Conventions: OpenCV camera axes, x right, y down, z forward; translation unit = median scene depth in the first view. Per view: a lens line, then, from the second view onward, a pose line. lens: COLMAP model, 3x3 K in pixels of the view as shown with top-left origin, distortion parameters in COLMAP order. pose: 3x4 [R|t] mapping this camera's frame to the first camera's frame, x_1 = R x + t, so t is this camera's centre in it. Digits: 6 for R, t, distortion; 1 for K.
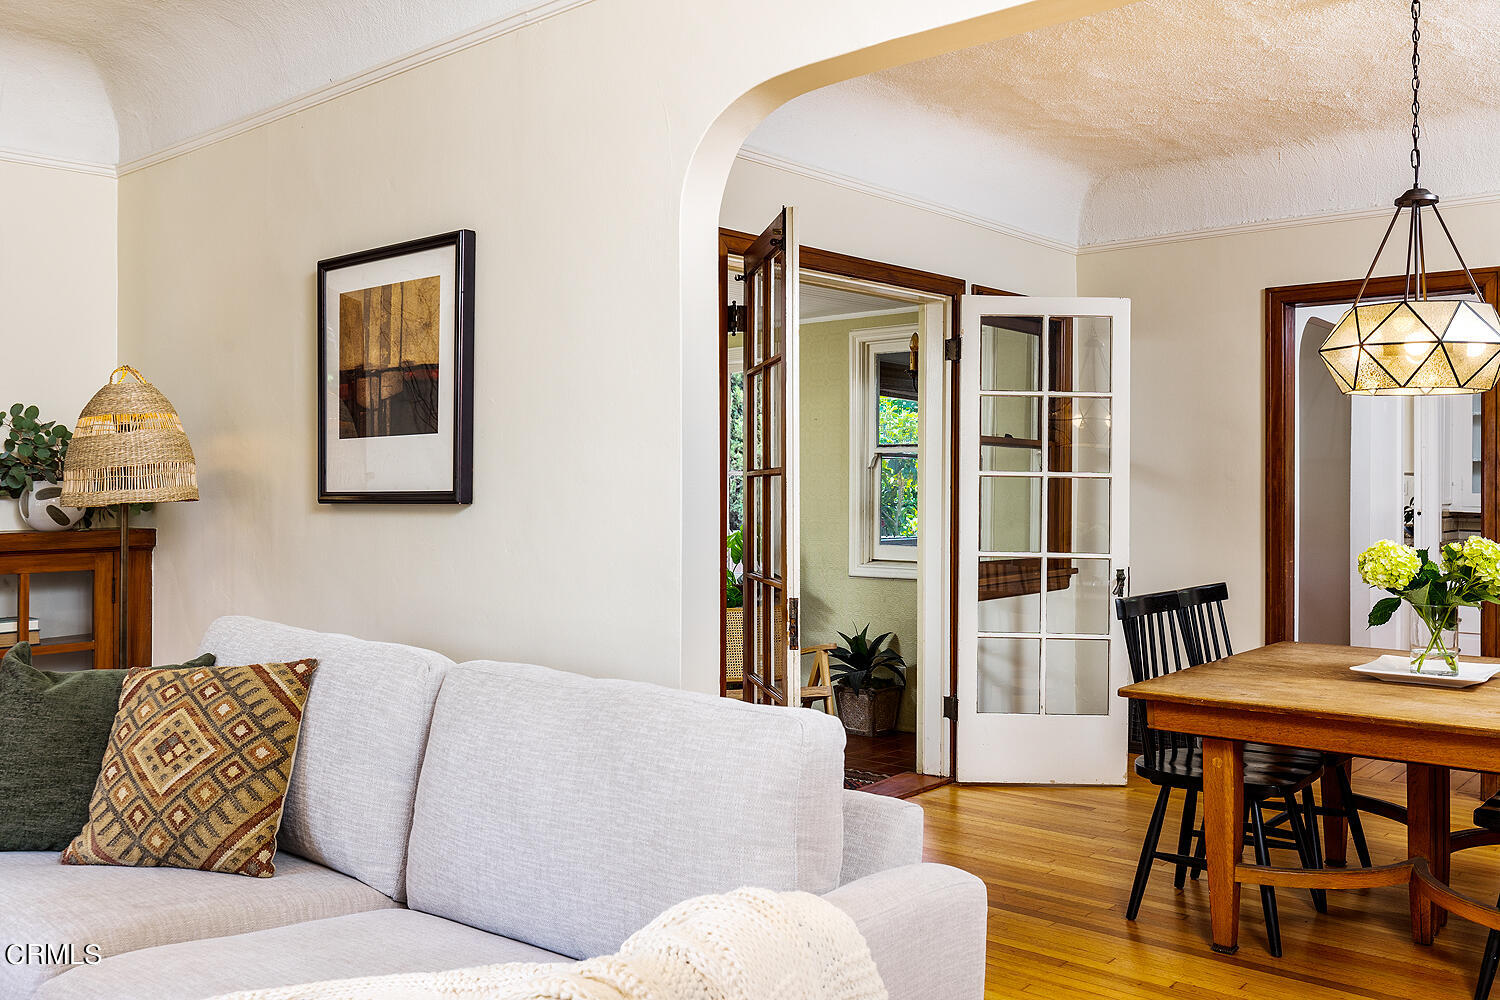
lens RADIAL K [[1278.0, 0, 755.5], [0, 1278.0, 476.7], [0, 0, 1]] dist [-0.002506, 0.005509]
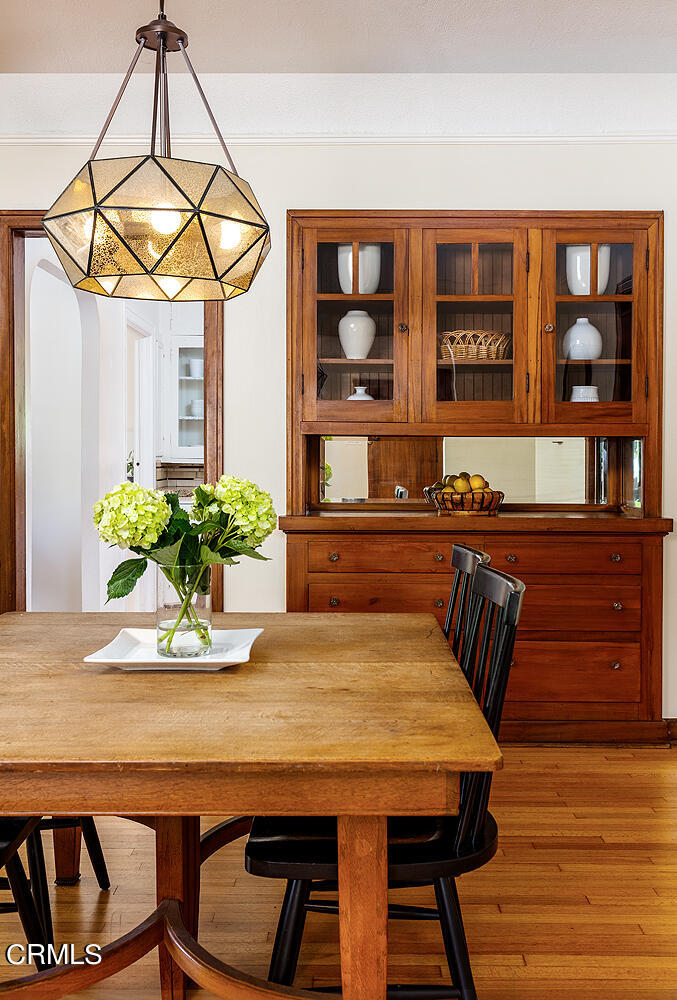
lens RADIAL K [[1007.3, 0, 341.2], [0, 1007.3, 477.4], [0, 0, 1]] dist [0.014956, -0.010032]
pose [[0.771410, -0.018386, 0.636072, 0.146430], [-0.002235, 0.999498, 0.031601, 0.018877], [-0.636334, -0.025799, 0.770982, 0.318741]]
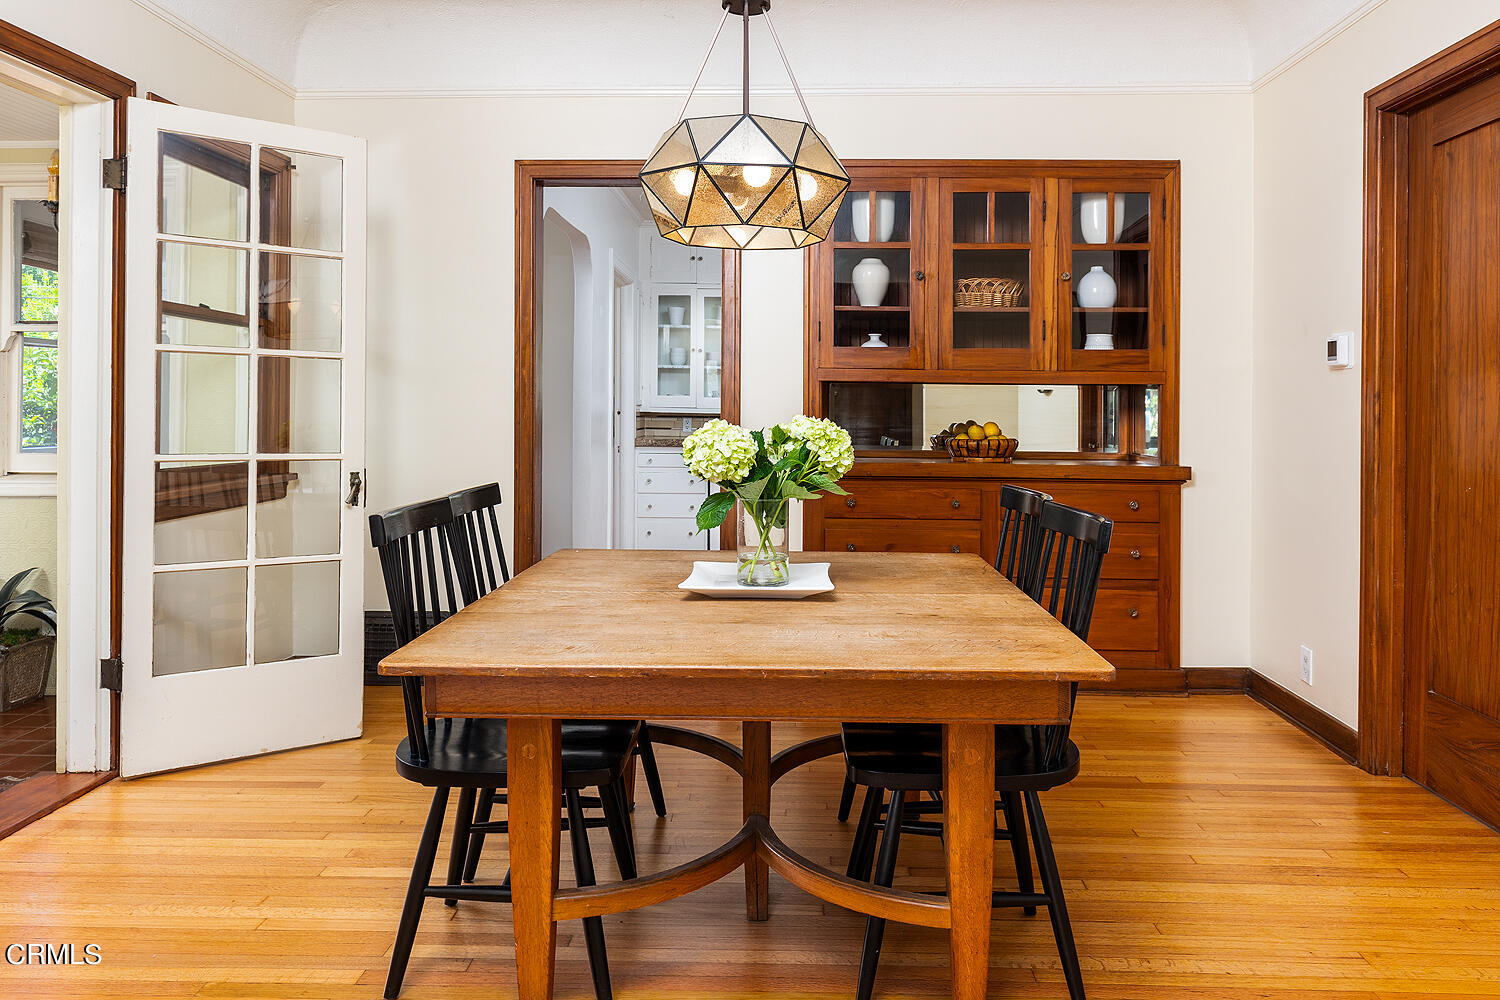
lens RADIAL K [[1055.5, 0, 751.9], [0, 1055.5, 412.4], [0, 0, 1]] dist [-0.001065, -0.000456]
pose [[0.789025, -0.002373, 0.614357, 0.074413], [-0.007012, 0.999893, 0.012867, 0.024582], [-0.614321, -0.014460, 0.788923, 0.321526]]
